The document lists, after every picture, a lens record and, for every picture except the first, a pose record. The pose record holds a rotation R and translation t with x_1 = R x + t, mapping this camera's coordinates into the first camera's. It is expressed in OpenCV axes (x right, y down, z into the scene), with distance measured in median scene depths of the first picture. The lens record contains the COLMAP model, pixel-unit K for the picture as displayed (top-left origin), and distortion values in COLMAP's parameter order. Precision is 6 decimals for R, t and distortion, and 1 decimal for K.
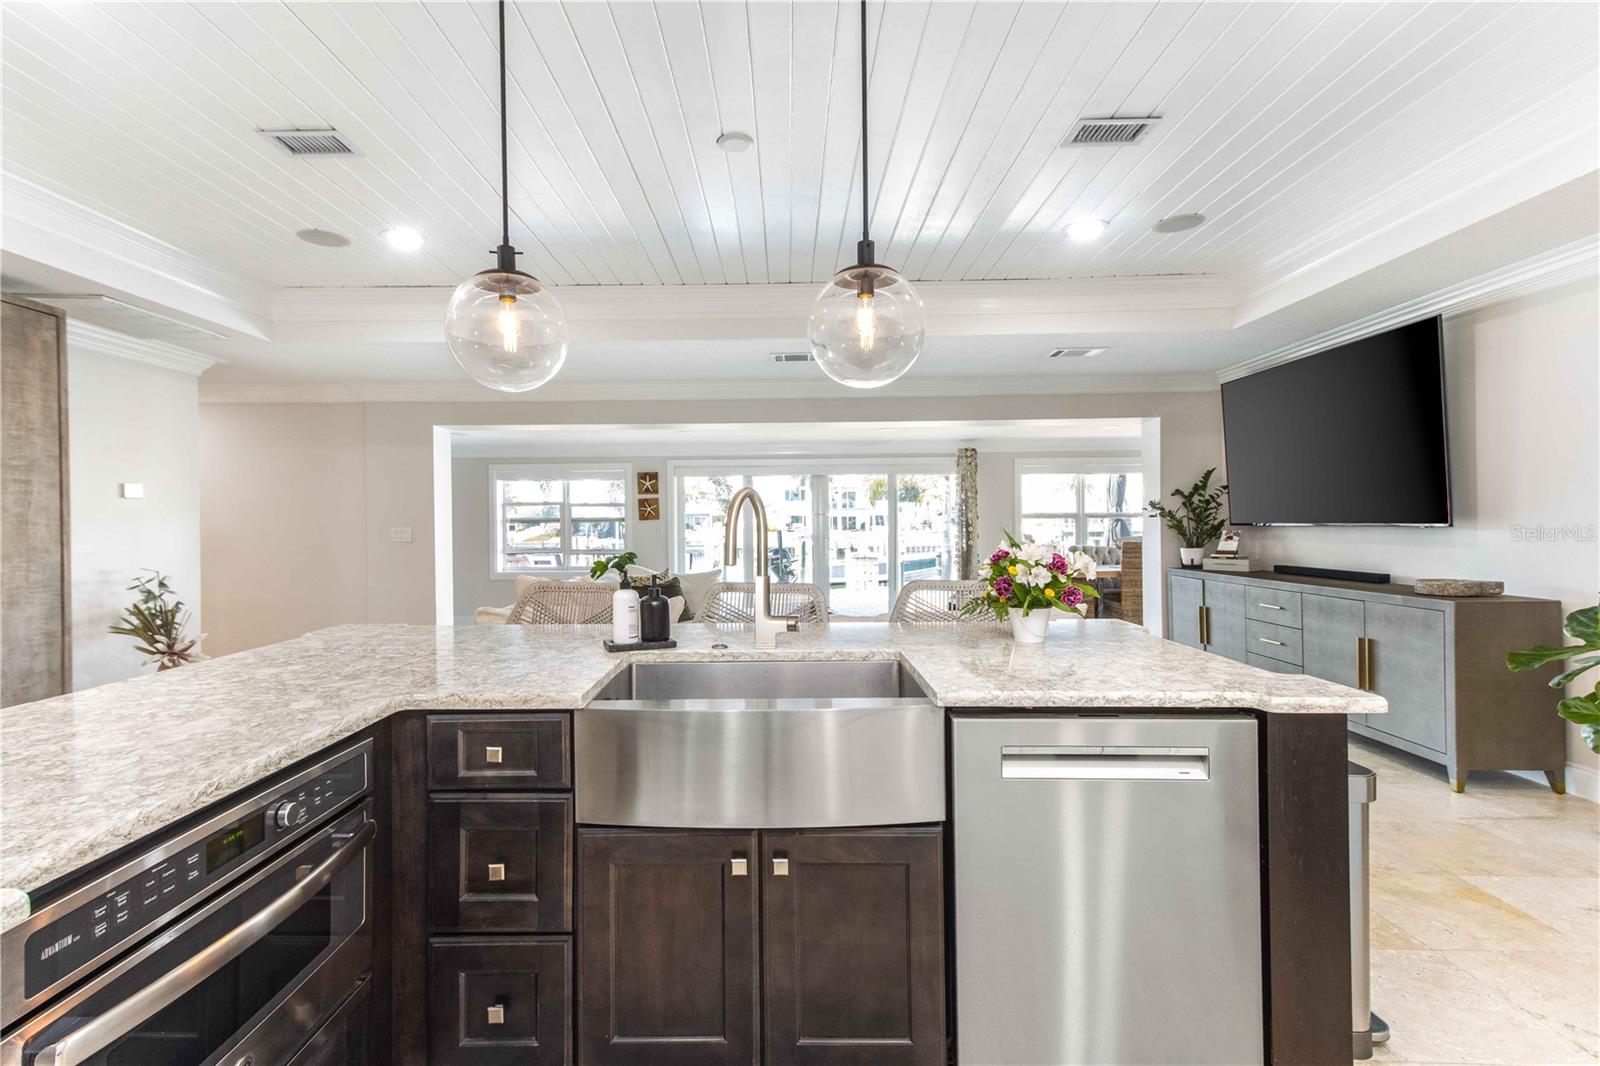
lens RADIAL K [[749.4, 0, 774.4], [0, 749.4, 527.8], [0, 0, 1]] dist [0.020980, 0.000162]
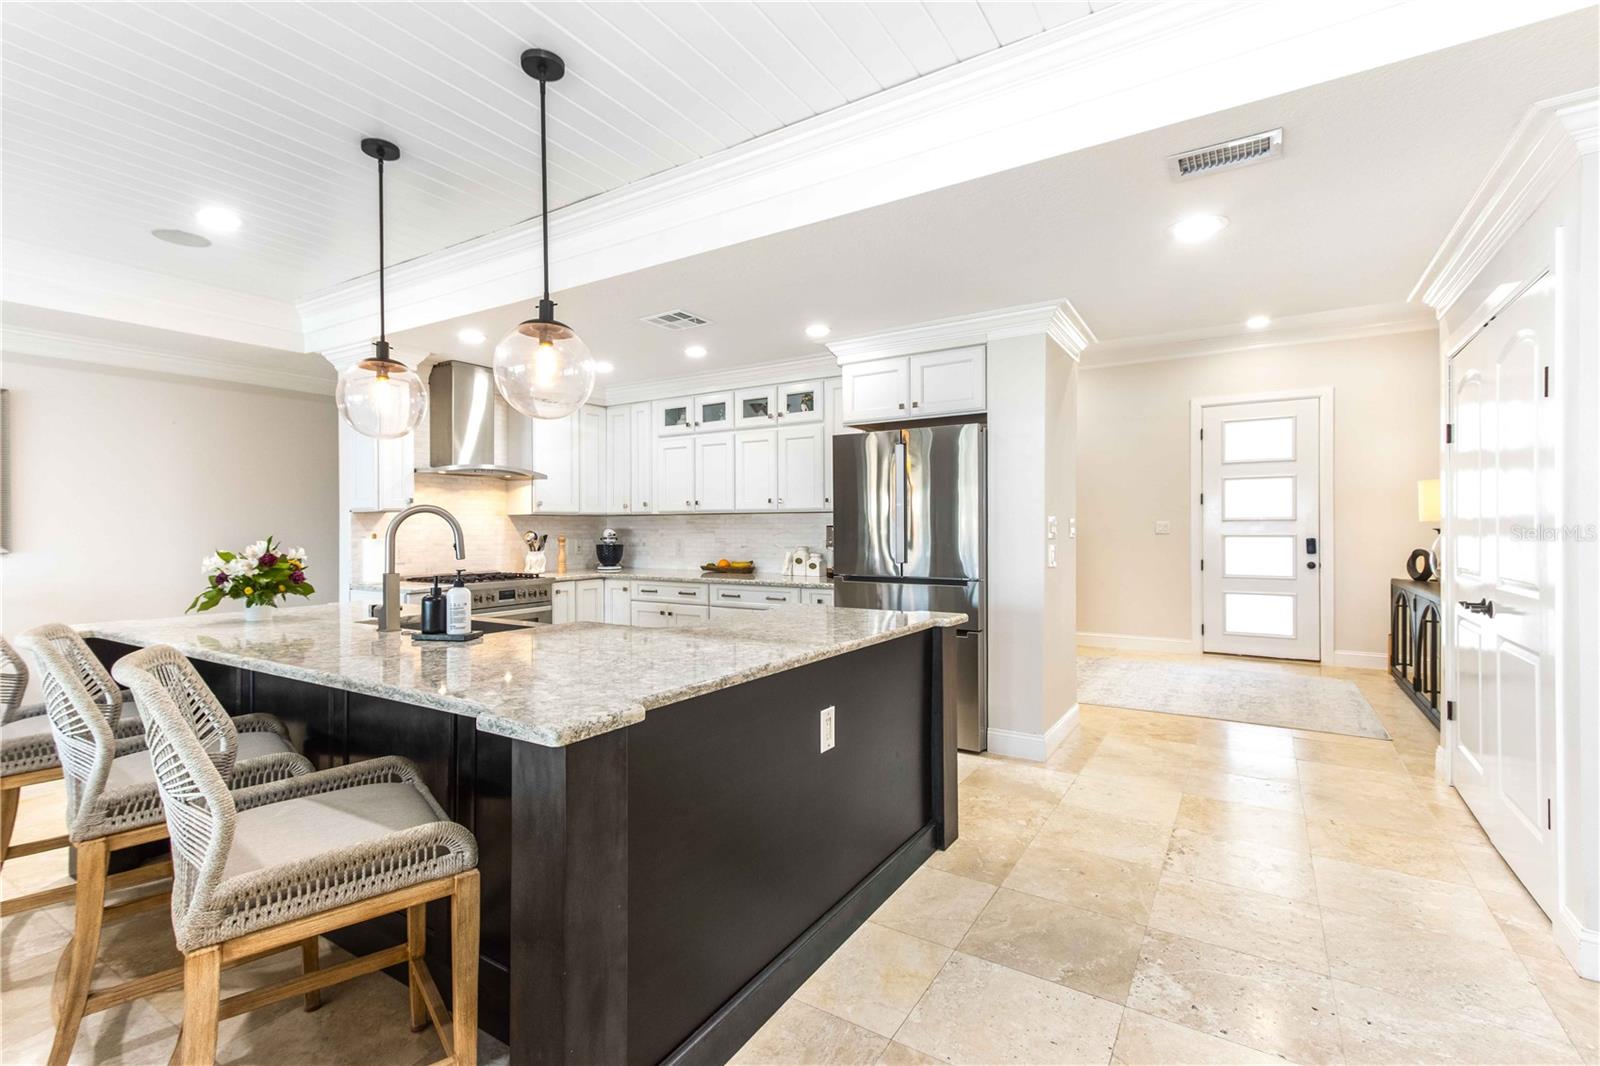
lens RADIAL K [[732.3, 0, 780.6], [0, 732.3, 530.0], [0, 0, 1]] dist [0.021962, -0.000022]
pose [[-0.848023, 0.012872, 0.529803, -0.570032], [0.017357, 0.999843, 0.003490, 0.000967], [-0.529675, 0.012155, -0.848114, 0.794689]]
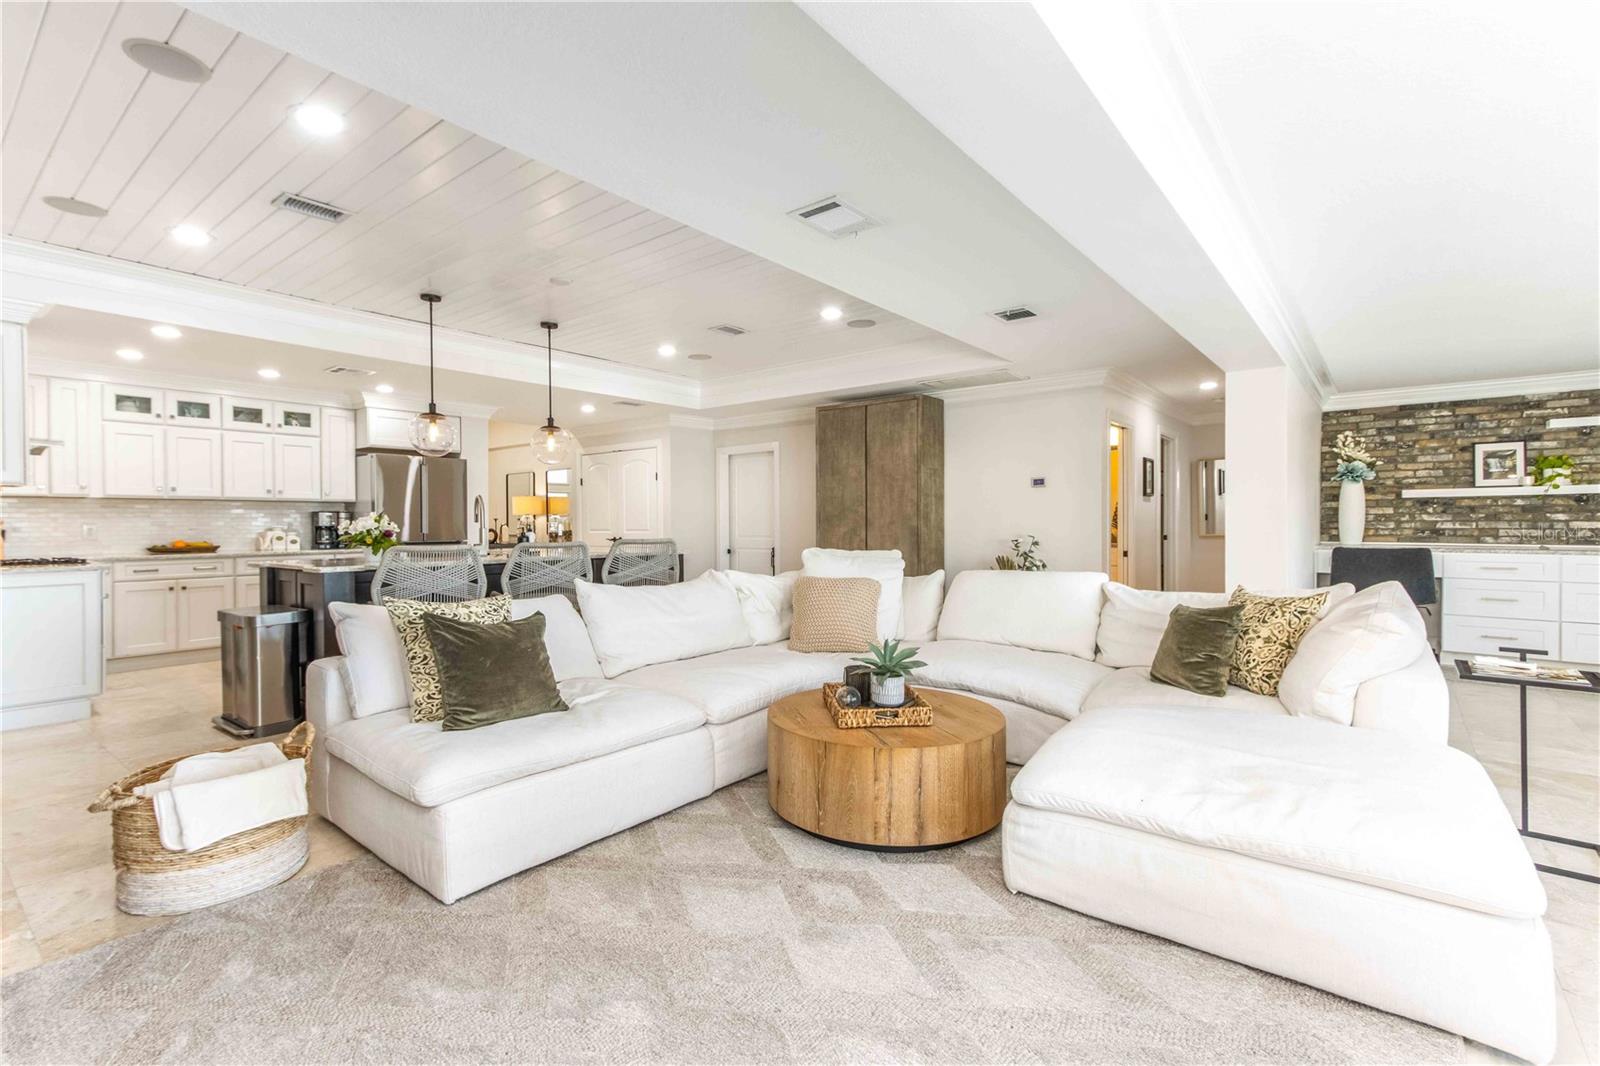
lens RADIAL K [[732.3, 0, 780.6], [0, 732.3, 530.0], [0, 0, 1]] dist [0.021962, -0.000022]
pose [[-0.624316, 0.022571, -0.780846, 0.620166], [0.005954, 0.999691, 0.024136, 0.006678], [0.781149, 0.010419, -0.624257, 1.583937]]
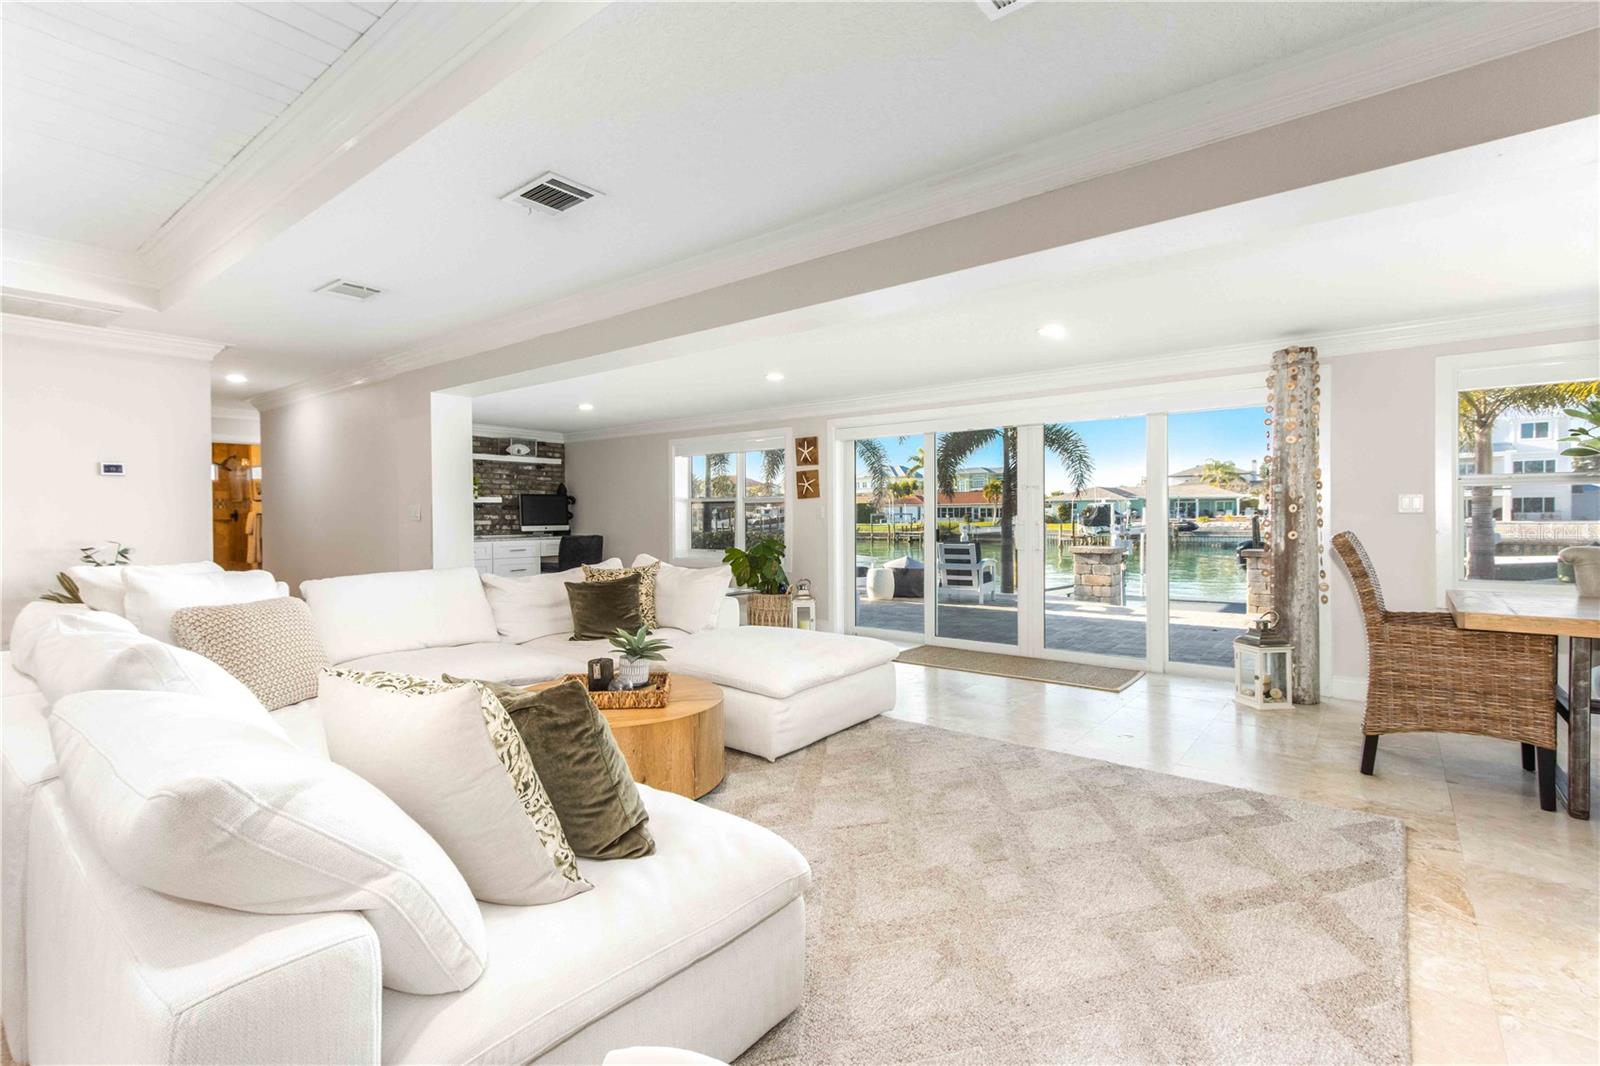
lens RADIAL K [[739.5, 0, 775.9], [0, 739.5, 520.0], [0, 0, 1]] dist [0.022559, 0.001466]
pose [[0.781787, 0.007087, -0.623506, 0.607630], [-0.002993, 0.999967, 0.007614, 0.013954], [0.623539, -0.004087, 0.781782, 0.785117]]
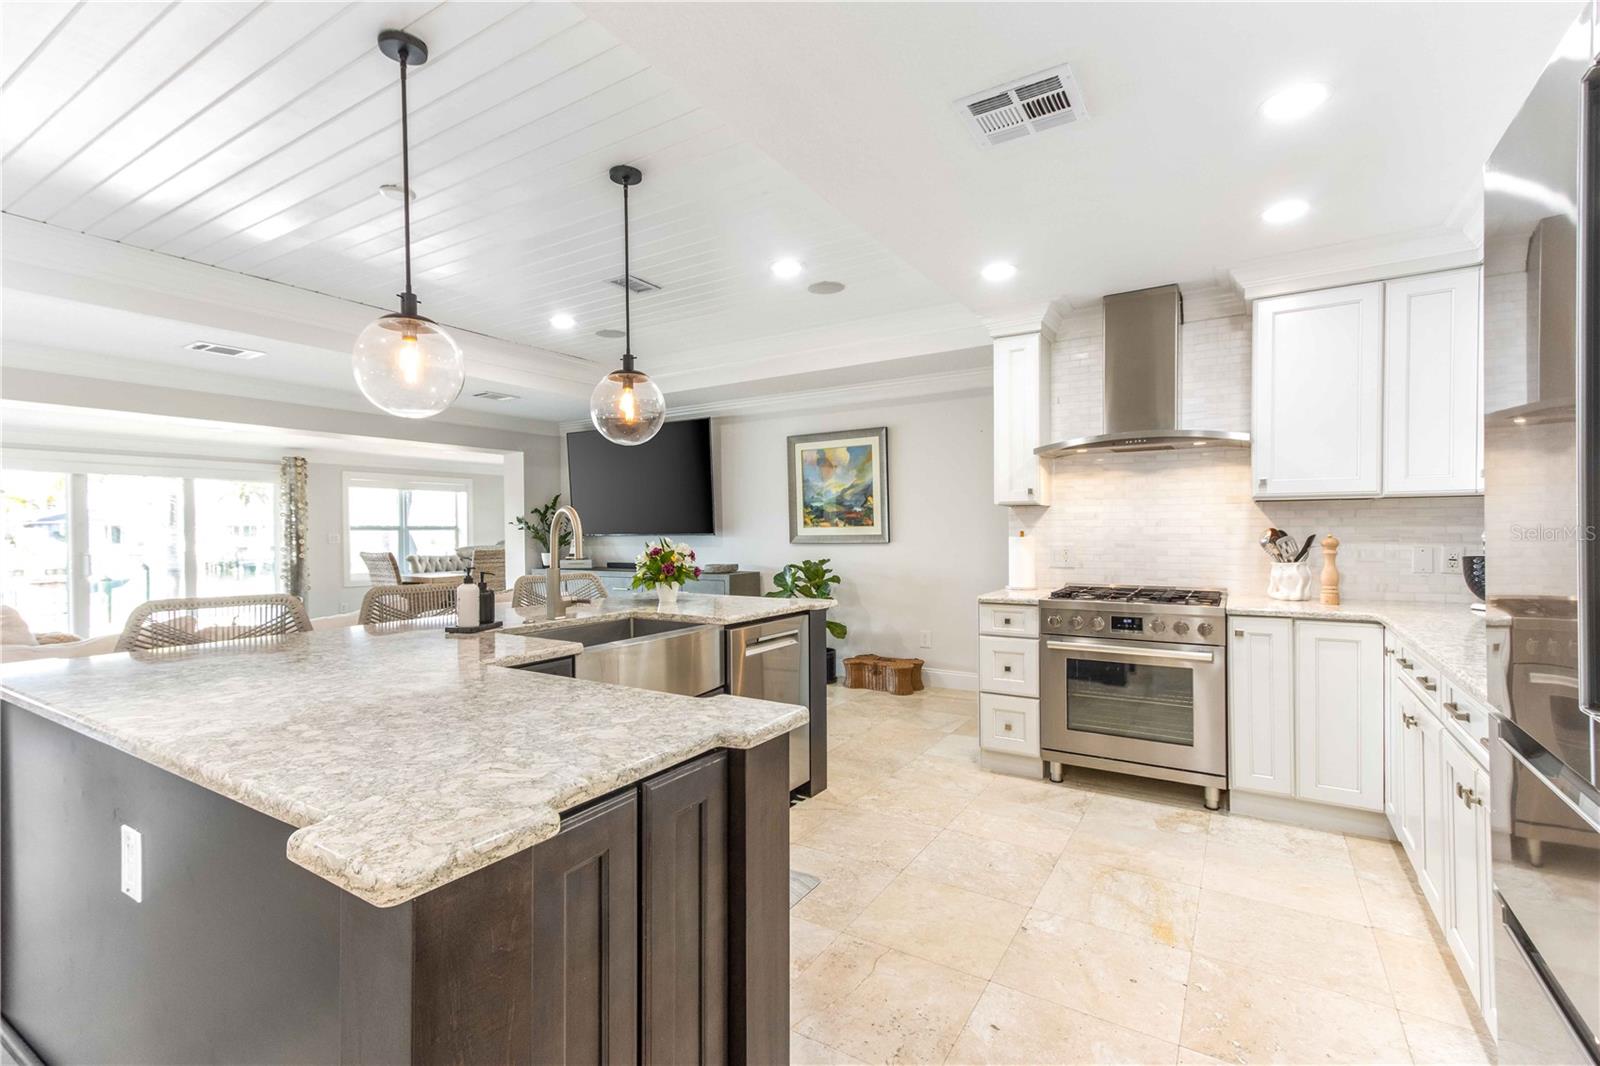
lens RADIAL K [[732.3, 0, 780.6], [0, 732.3, 530.0], [0, 0, 1]] dist [0.021962, -0.000022]
pose [[0.524272, 0.004313, 0.851540, -0.448049], [0.008965, 0.999904, -0.010584, 0.005304], [-0.851504, 0.013183, 0.524183, -0.038218]]
